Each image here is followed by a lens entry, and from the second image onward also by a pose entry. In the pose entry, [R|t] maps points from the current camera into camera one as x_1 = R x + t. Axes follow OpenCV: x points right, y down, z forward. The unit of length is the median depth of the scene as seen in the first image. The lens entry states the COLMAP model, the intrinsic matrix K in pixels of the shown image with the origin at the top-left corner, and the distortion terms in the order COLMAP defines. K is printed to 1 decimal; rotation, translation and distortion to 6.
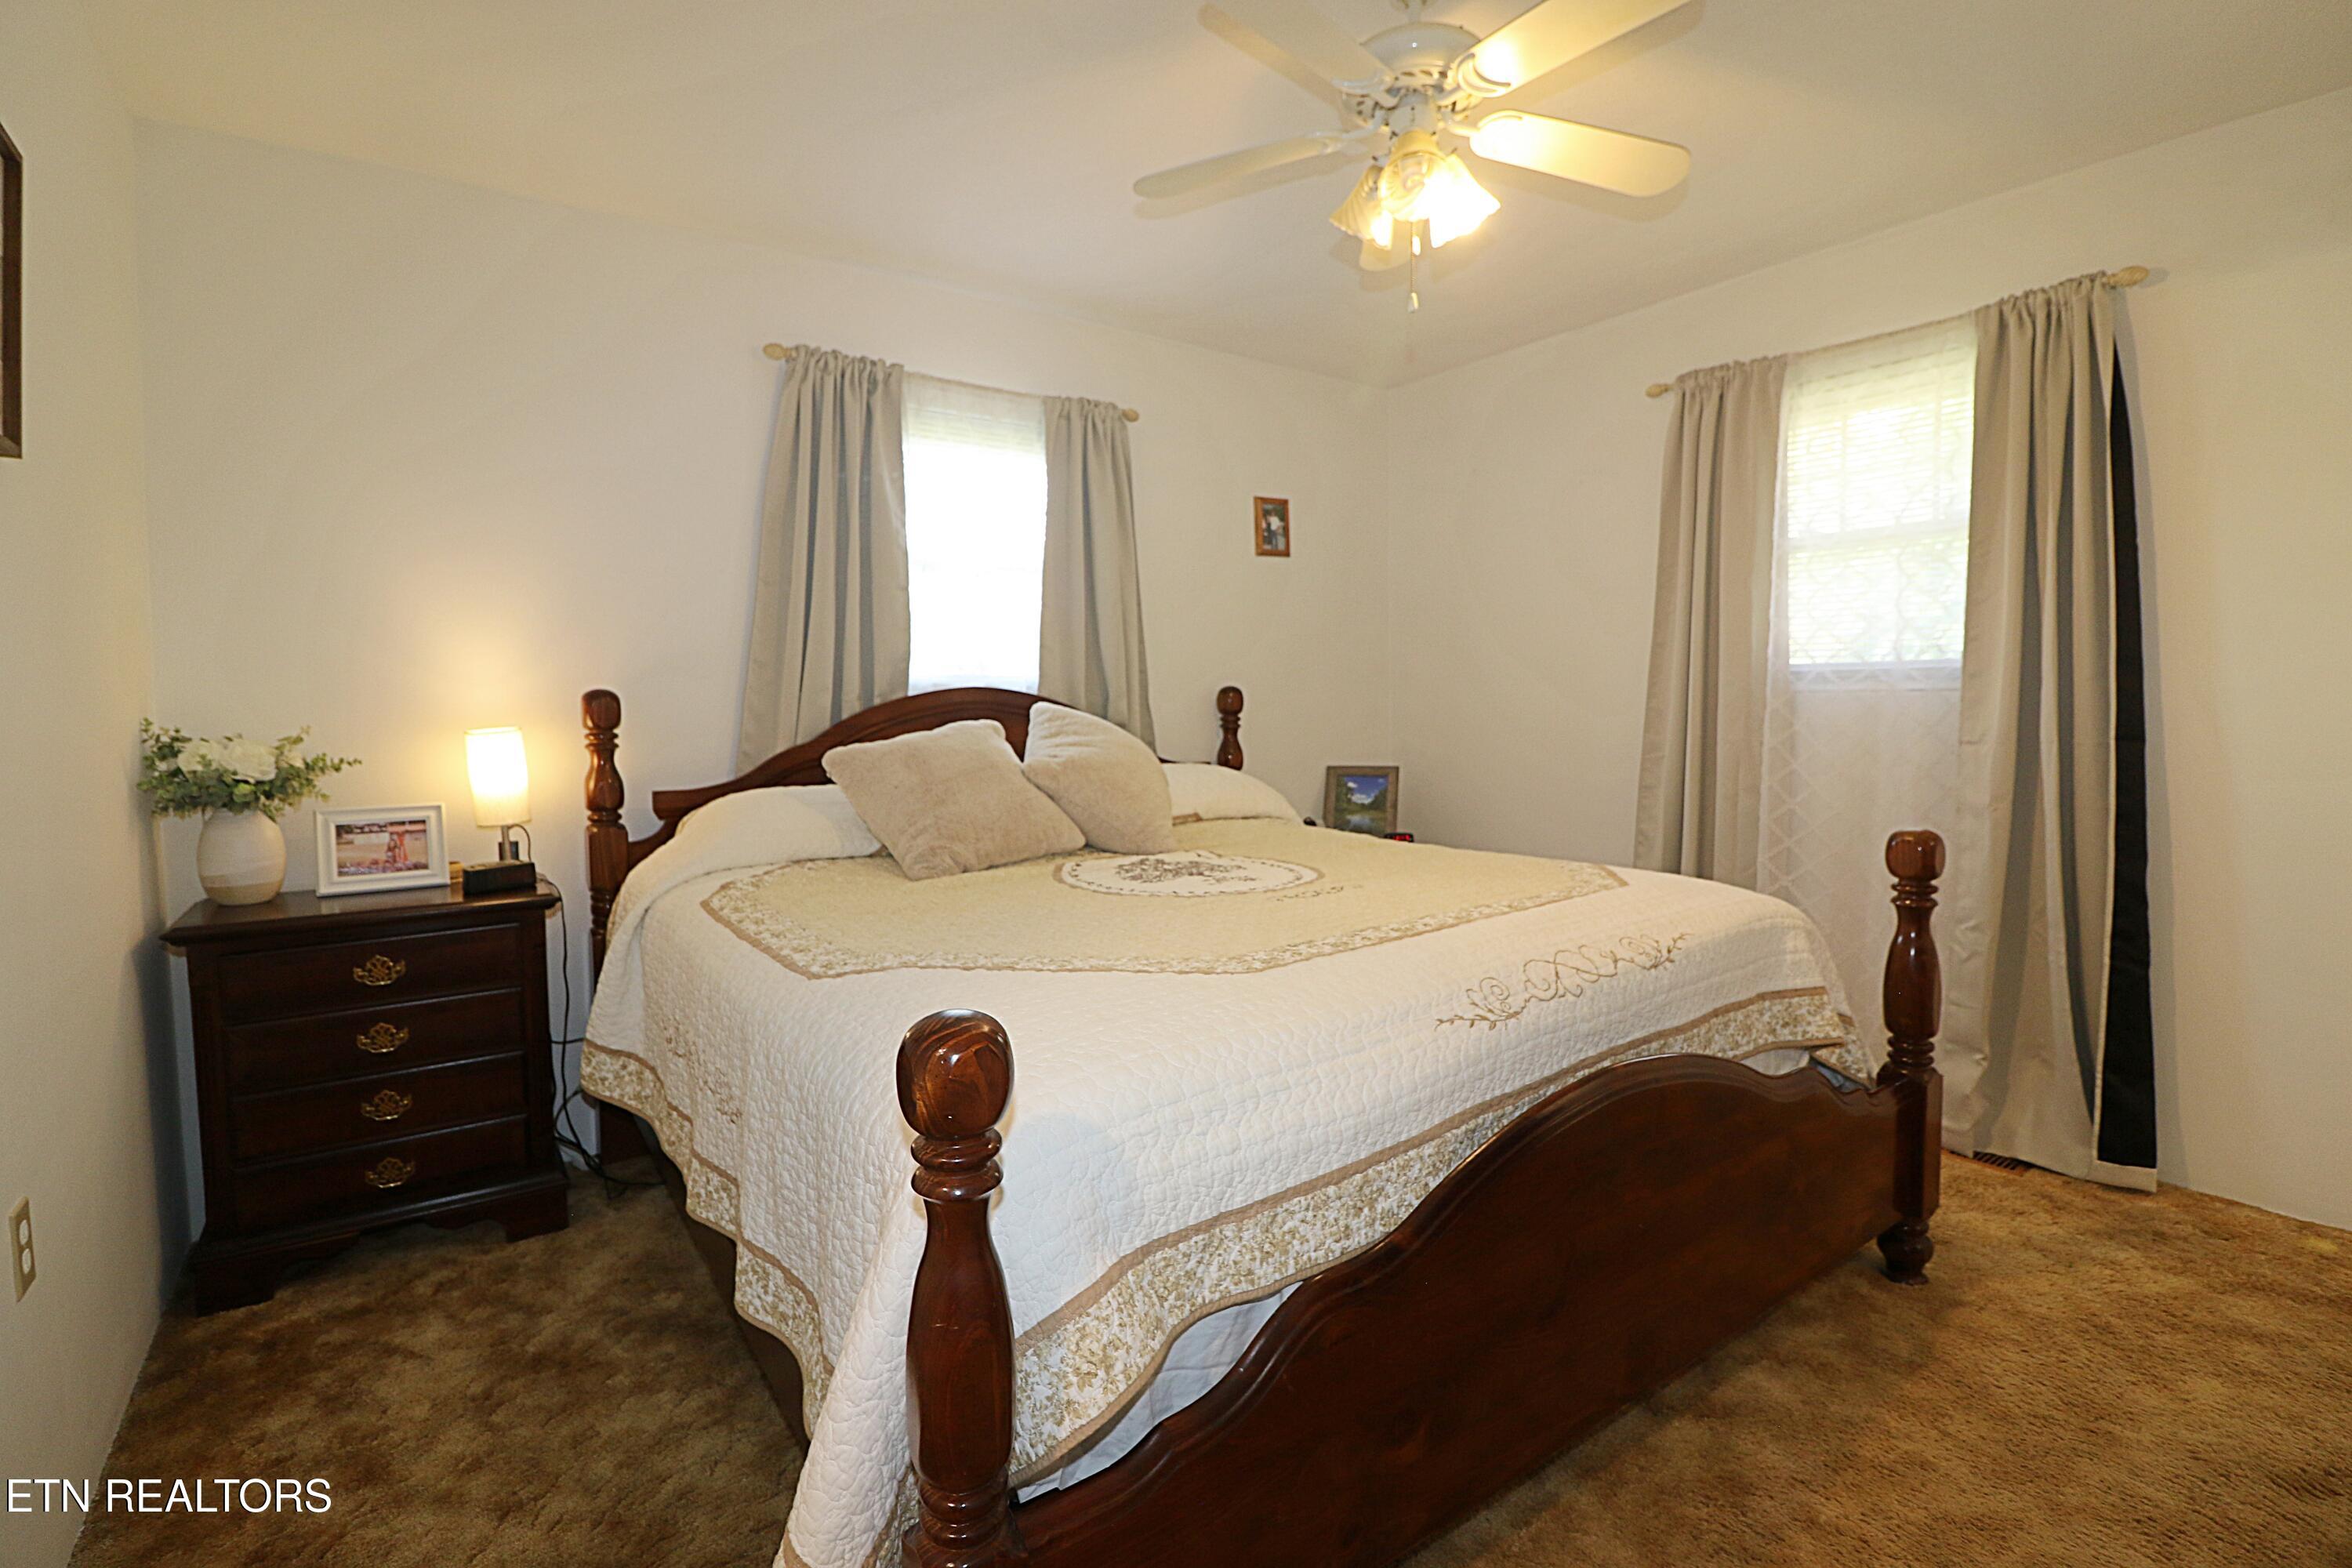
lens RADIAL K [[1089.6, 0, 1173.8], [0, 1089.6, 782.1], [0, 0, 1]] dist [-0.002880, -0.008522]
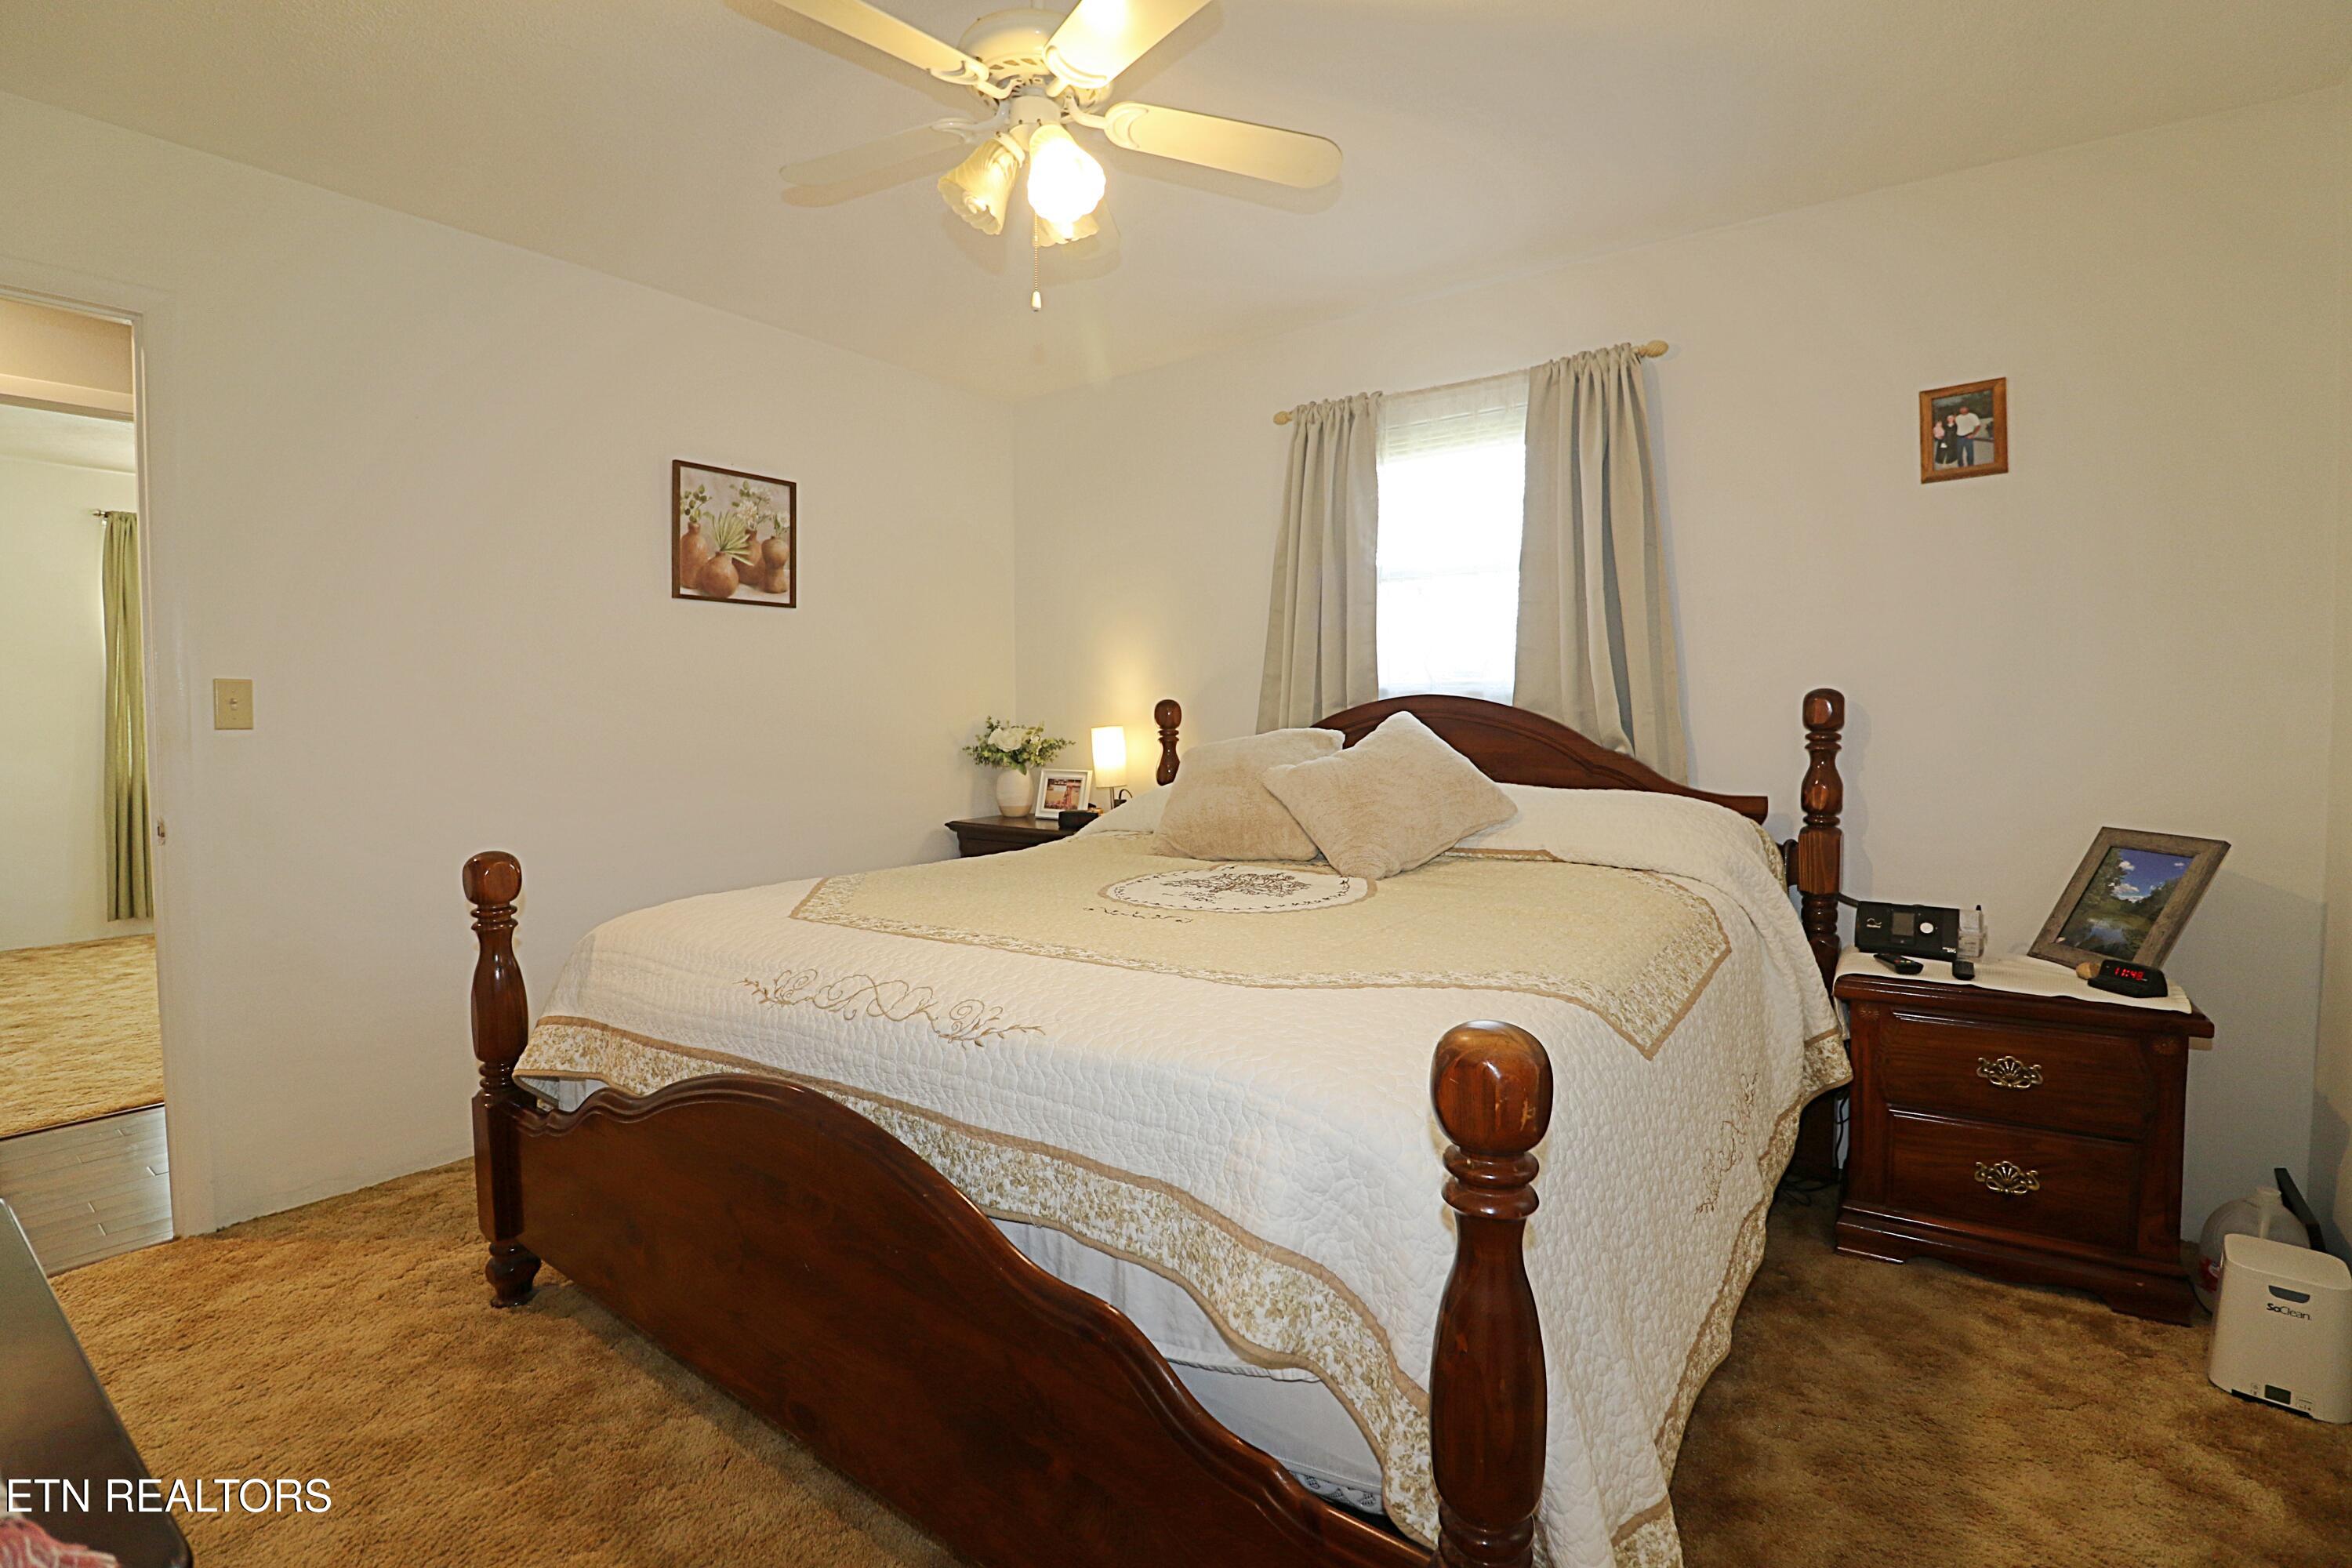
lens RADIAL K [[1089.6, 0, 1174.2], [0, 1089.6, 777.7], [0, 0, 1]] dist [-0.002880, -0.008522]
pose [[0.293758, 0.068391, -0.953430, 0.690538], [-0.068151, 0.996397, 0.050476, -0.046339], [0.953447, 0.050149, 0.297361, 0.487800]]
